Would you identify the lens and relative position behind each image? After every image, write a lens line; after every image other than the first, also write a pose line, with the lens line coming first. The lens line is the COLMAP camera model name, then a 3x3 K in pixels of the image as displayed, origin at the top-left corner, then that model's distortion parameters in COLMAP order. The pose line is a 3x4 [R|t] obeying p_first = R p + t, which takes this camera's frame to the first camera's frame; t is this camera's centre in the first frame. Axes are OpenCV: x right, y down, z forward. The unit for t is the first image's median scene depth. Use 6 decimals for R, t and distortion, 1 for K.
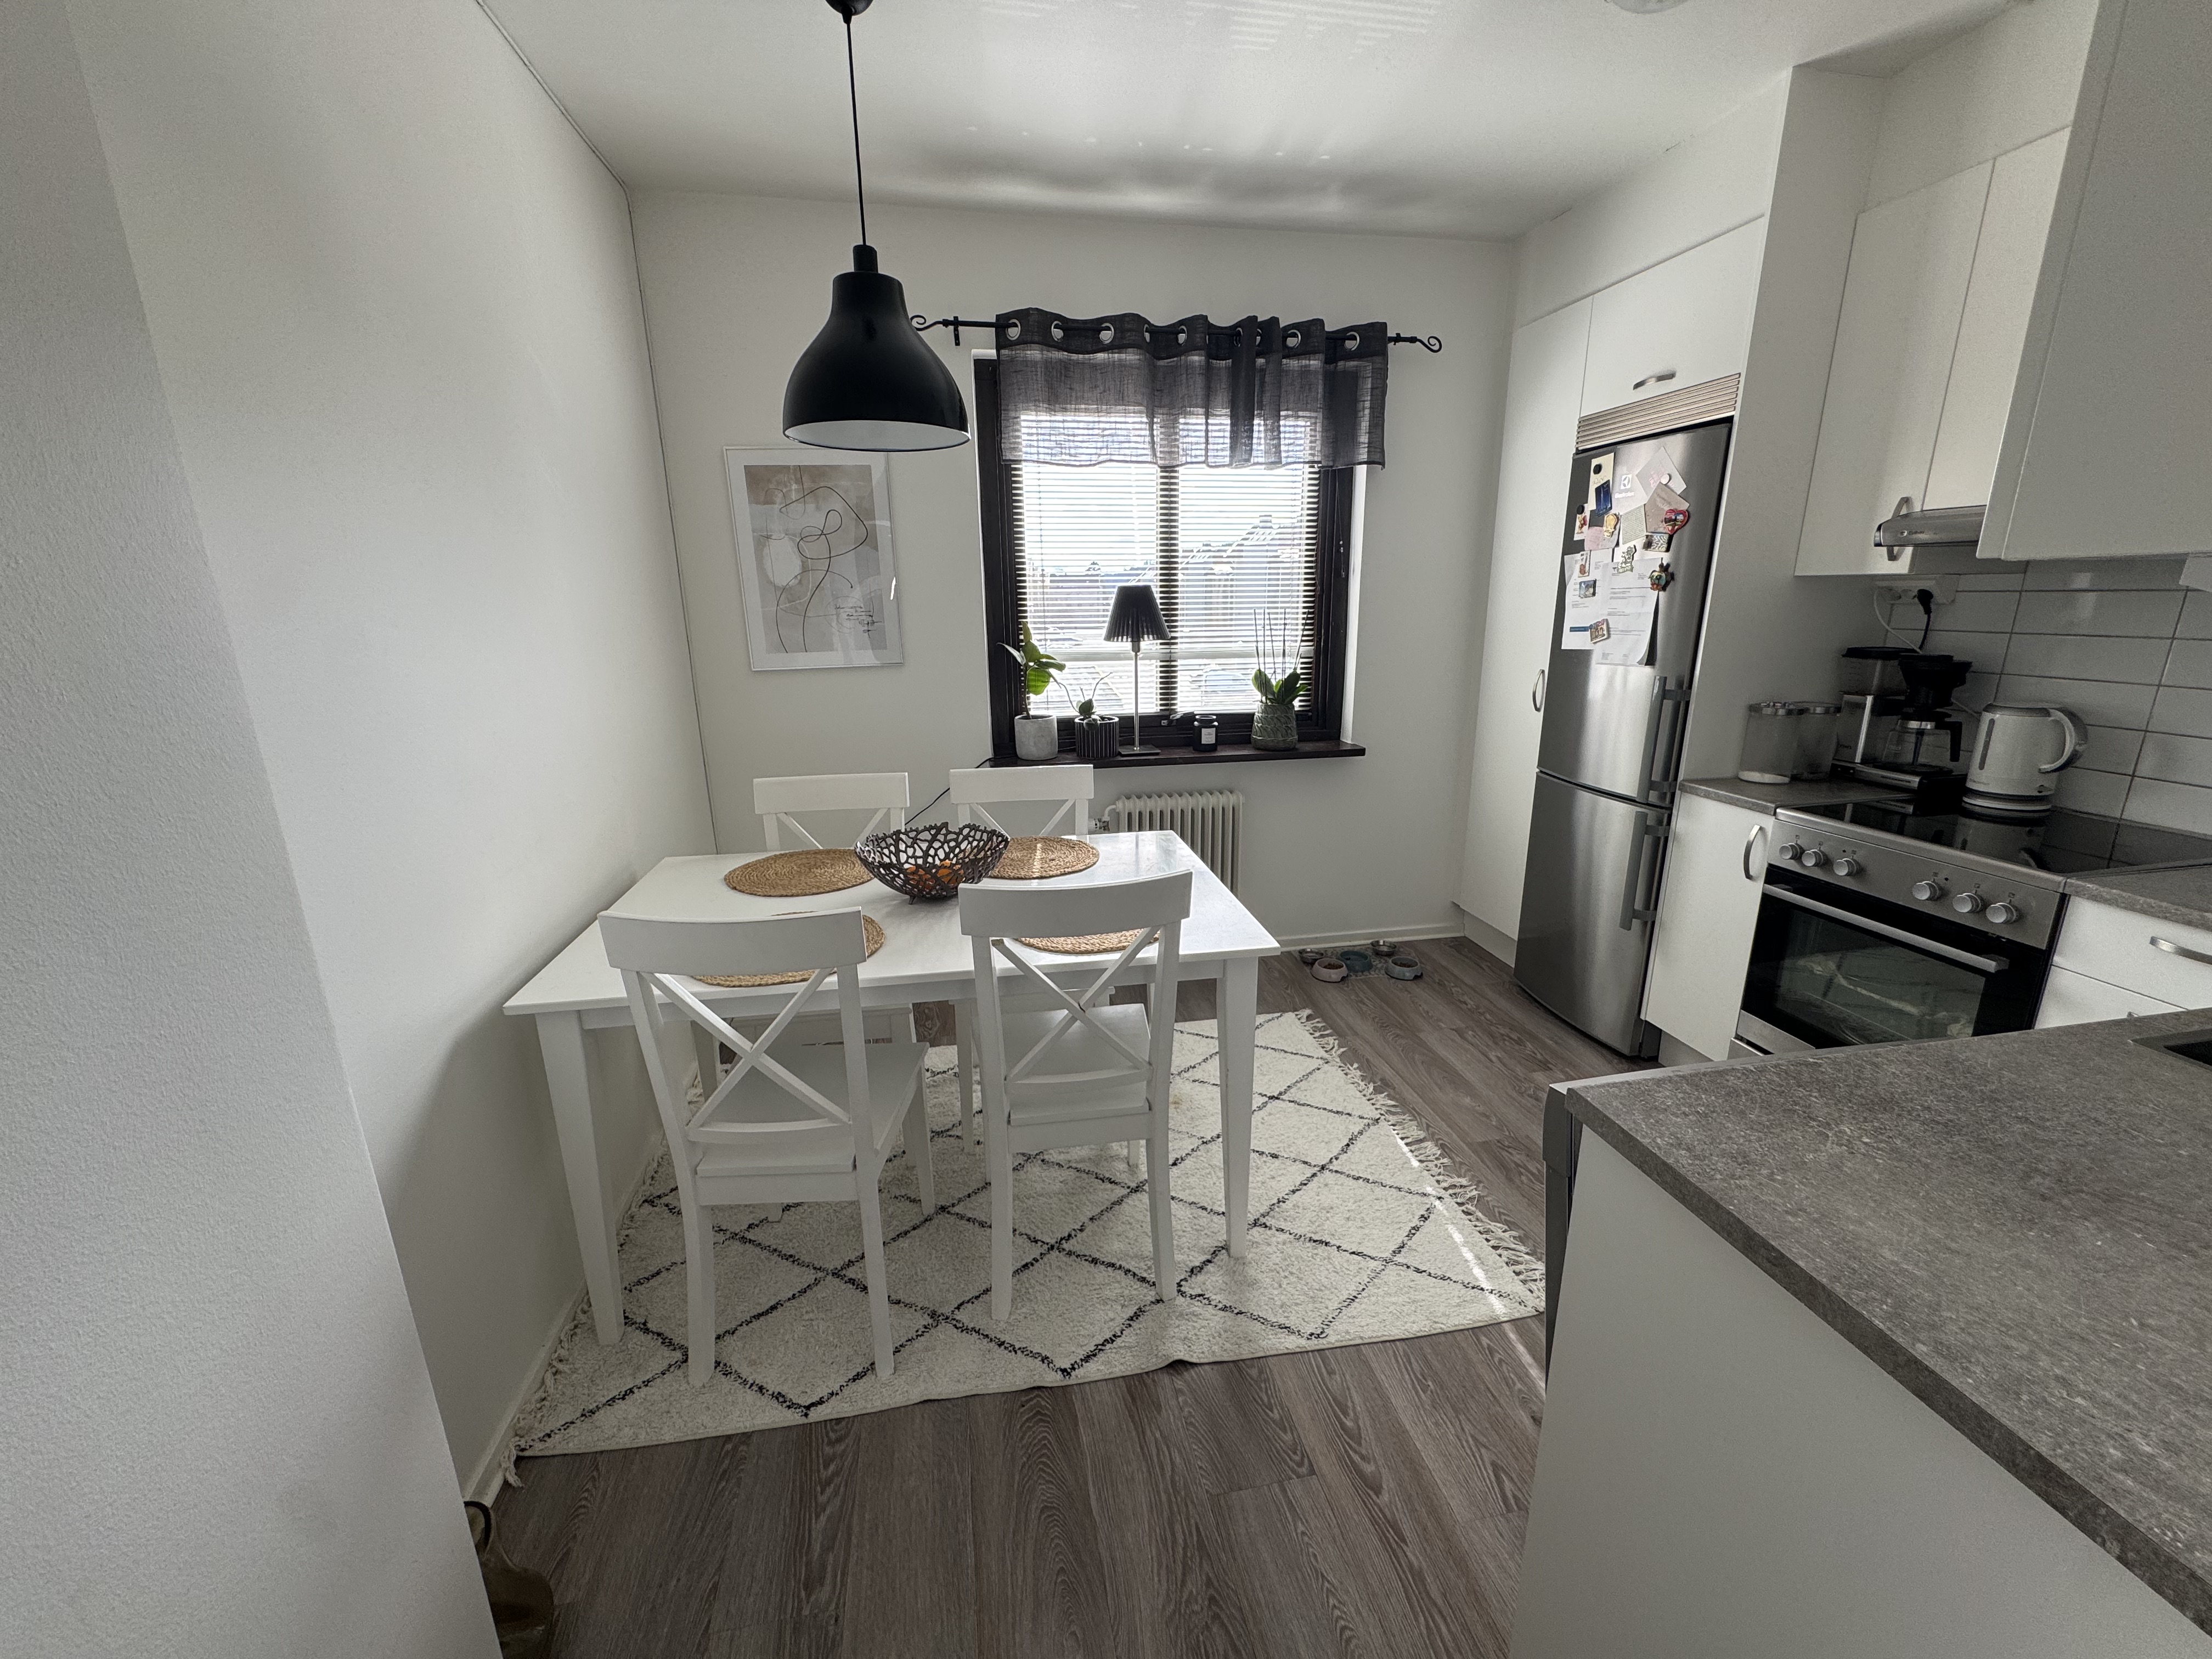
lens RADIAL K [[884.9, 0, 1106.0], [0, 884.9, 829.5], [0, 0, 1]] dist [-0.000040, 0.000059]
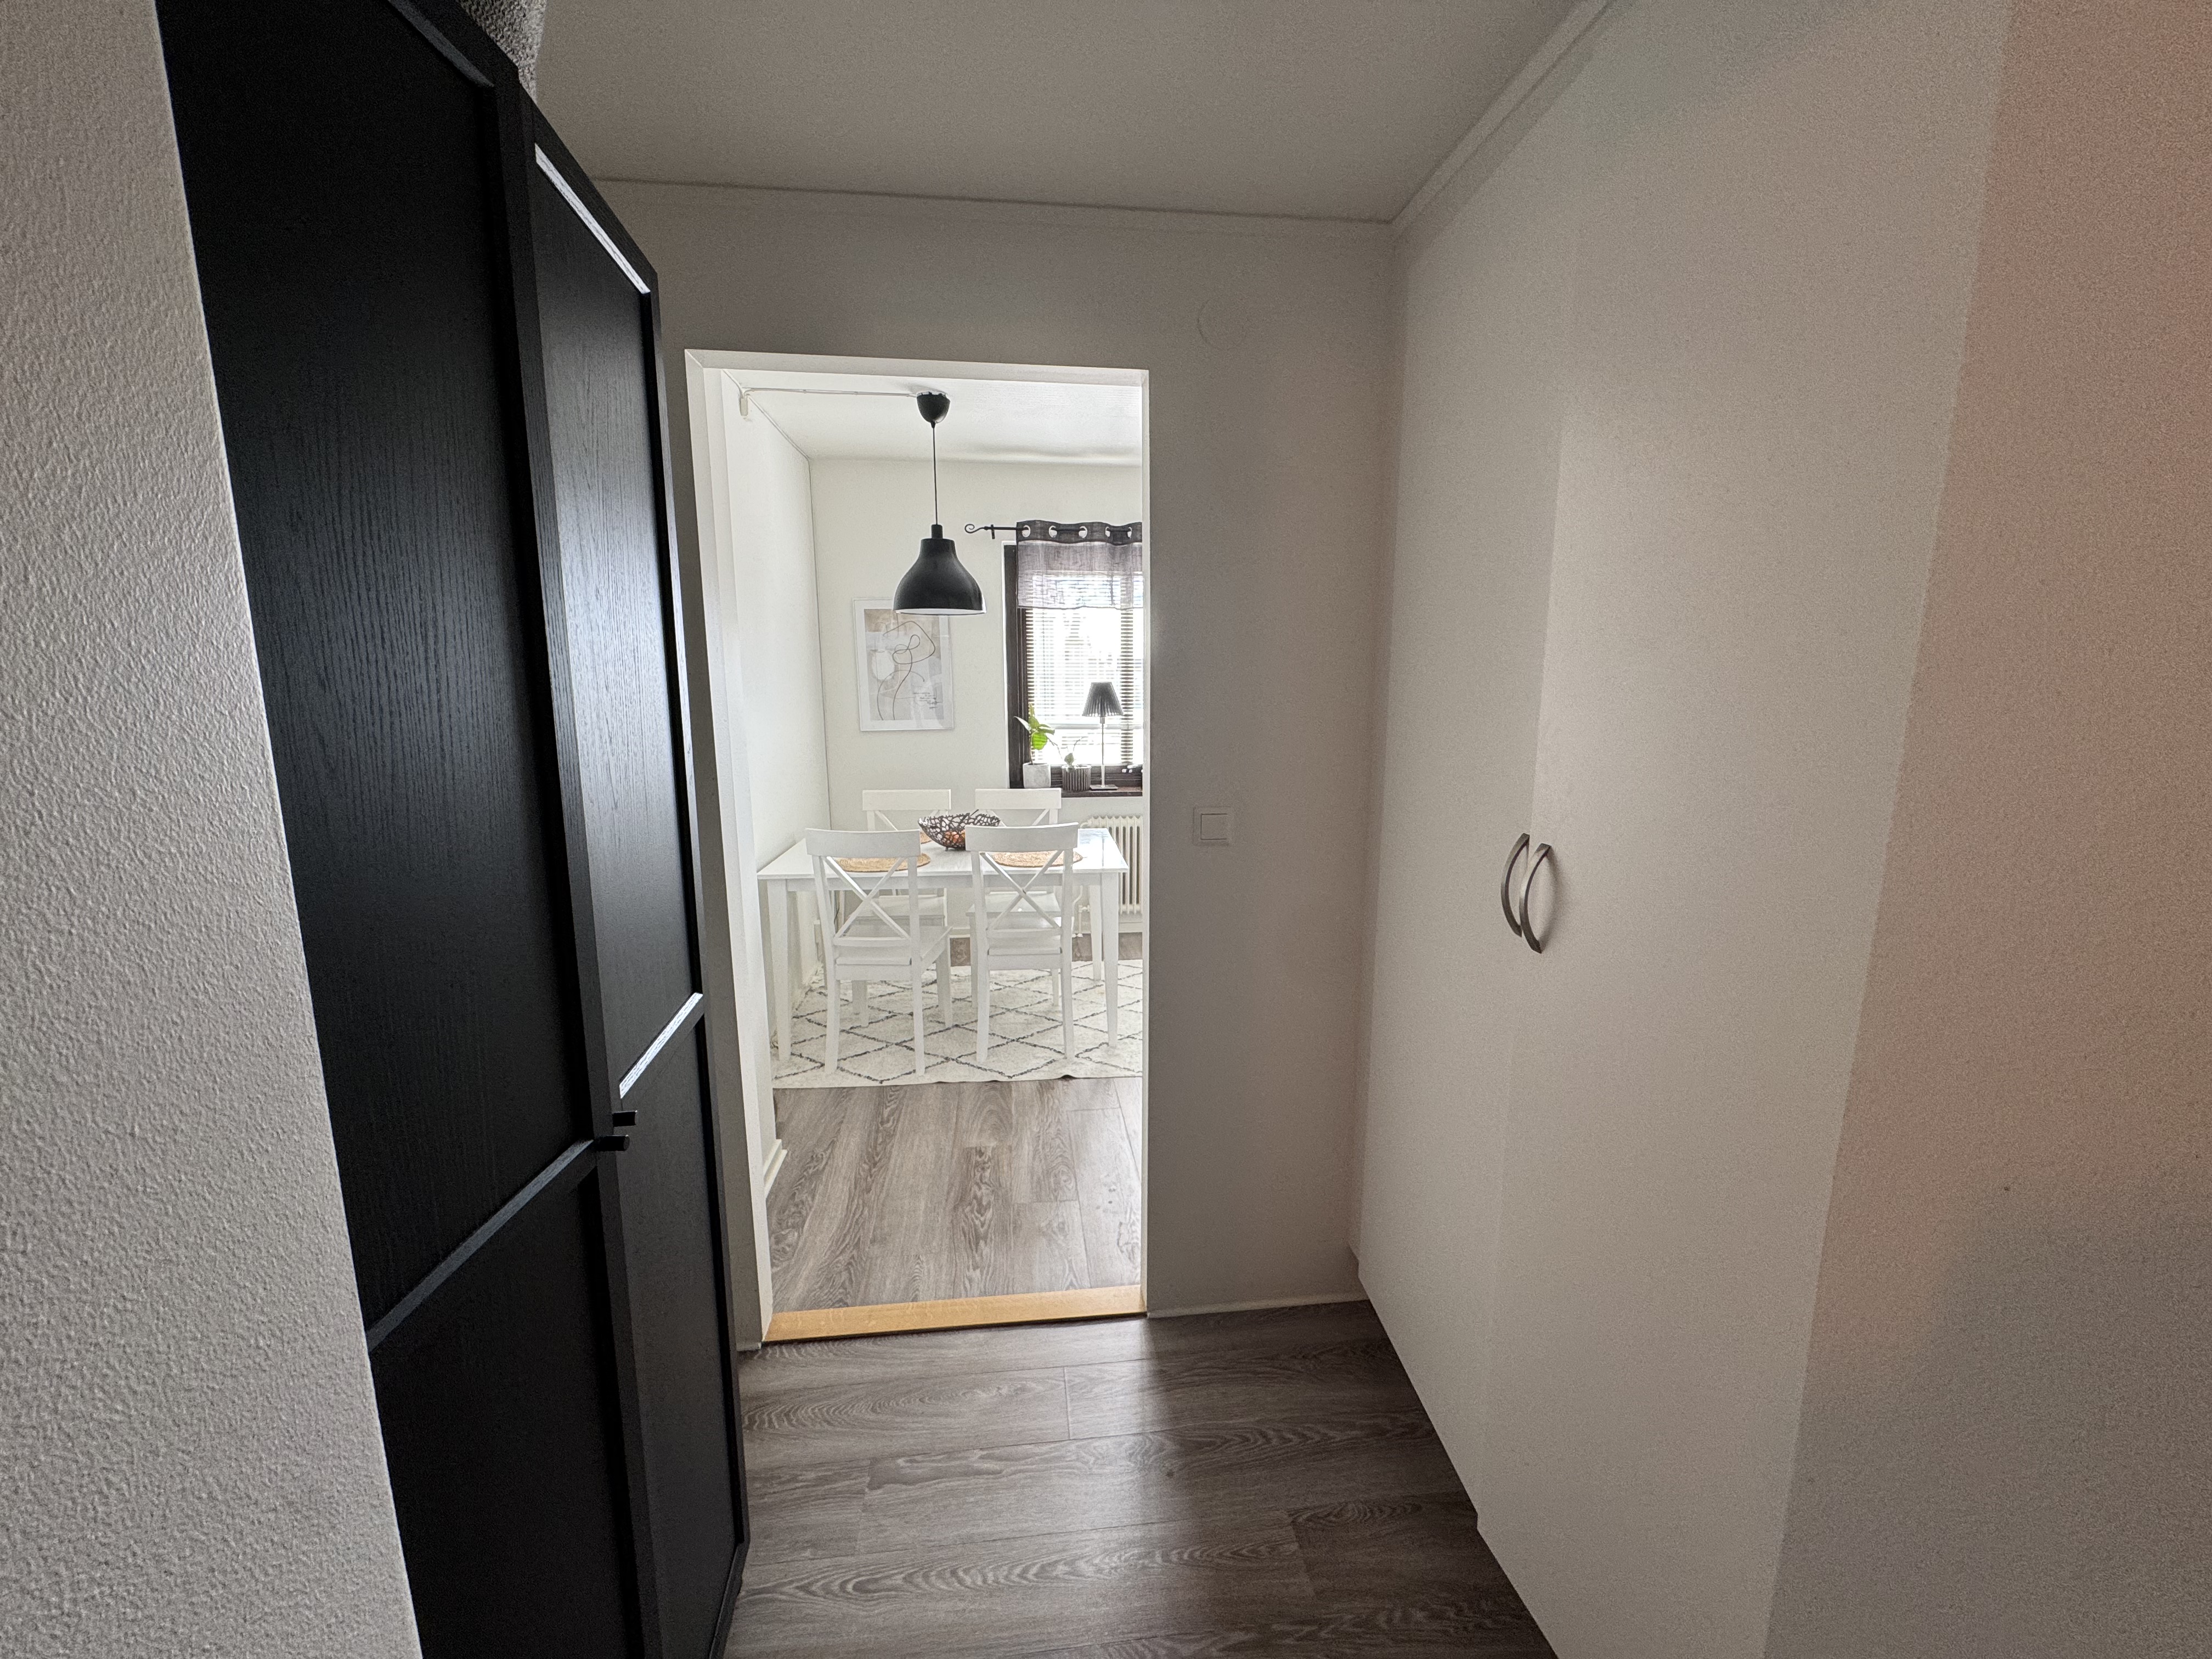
lens RADIAL K [[884.9, 0, 1106.0], [0, 884.9, 829.5], [0, 0, 1]] dist [-0.000040, 0.000059]
pose [[0.997377, 0.024703, -0.068030, 0.173604], [-0.030653, 0.995662, -0.087851, 0.137537], [0.065564, 0.089706, 0.993808, -0.600257]]
